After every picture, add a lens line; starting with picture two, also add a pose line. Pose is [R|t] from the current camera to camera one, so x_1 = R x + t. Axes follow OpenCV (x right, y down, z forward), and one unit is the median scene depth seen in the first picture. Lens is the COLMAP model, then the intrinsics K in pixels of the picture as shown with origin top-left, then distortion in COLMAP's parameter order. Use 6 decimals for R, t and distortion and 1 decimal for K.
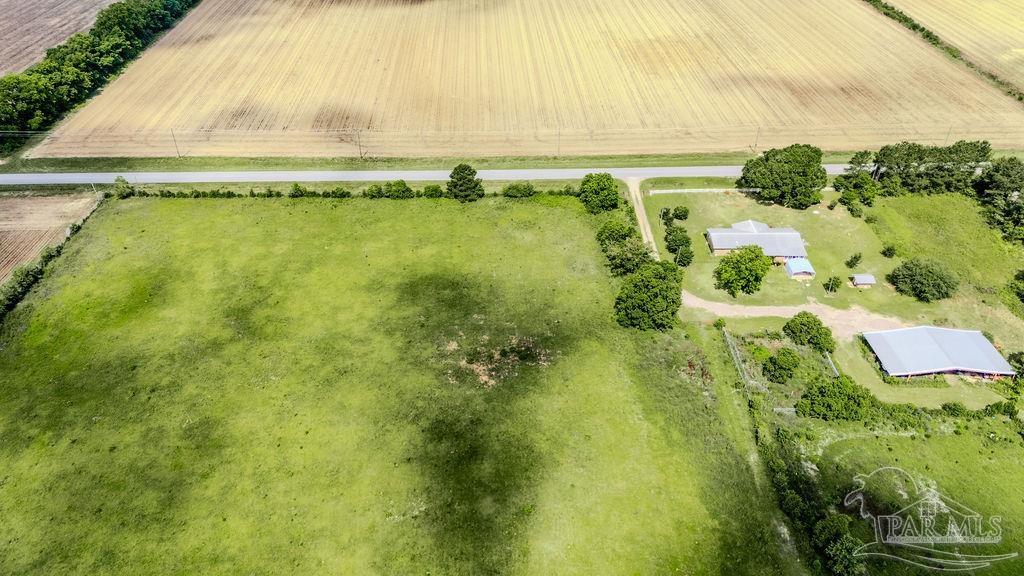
lens RADIAL K [[745.7, 0, 514.5], [0, 745.7, 286.3], [0, 0, 1]] dist [0.064757, -0.061812]
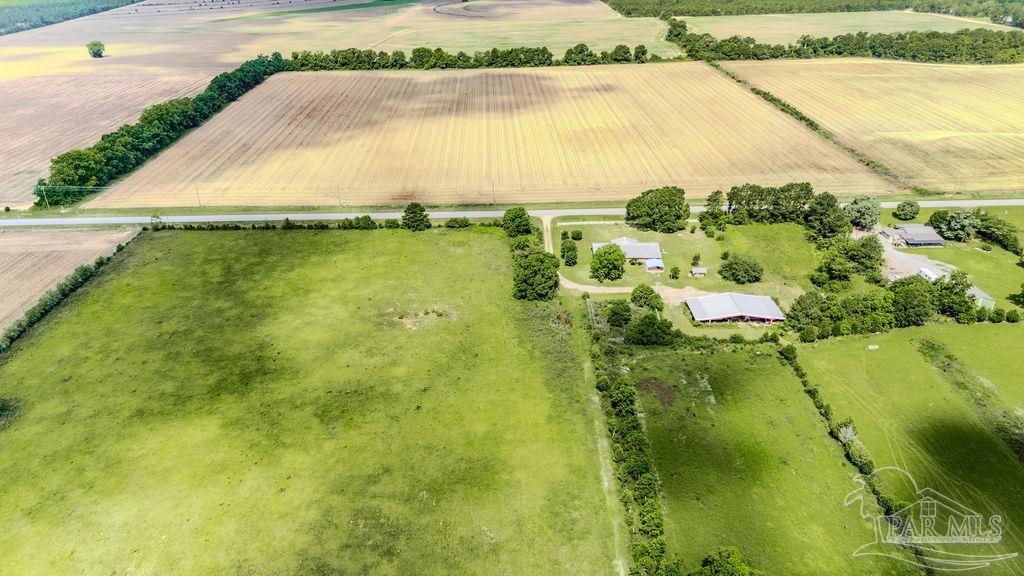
lens RADIAL K [[745.7, 0, 514.5], [0, 745.7, 286.3], [0, 0, 1]] dist [0.064757, -0.061812]
pose [[0.999871, -0.008433, -0.013671, 0.124649], [0.006146, 0.987183, -0.159472, 0.192873], [0.014840, 0.159367, 0.987108, -0.275401]]
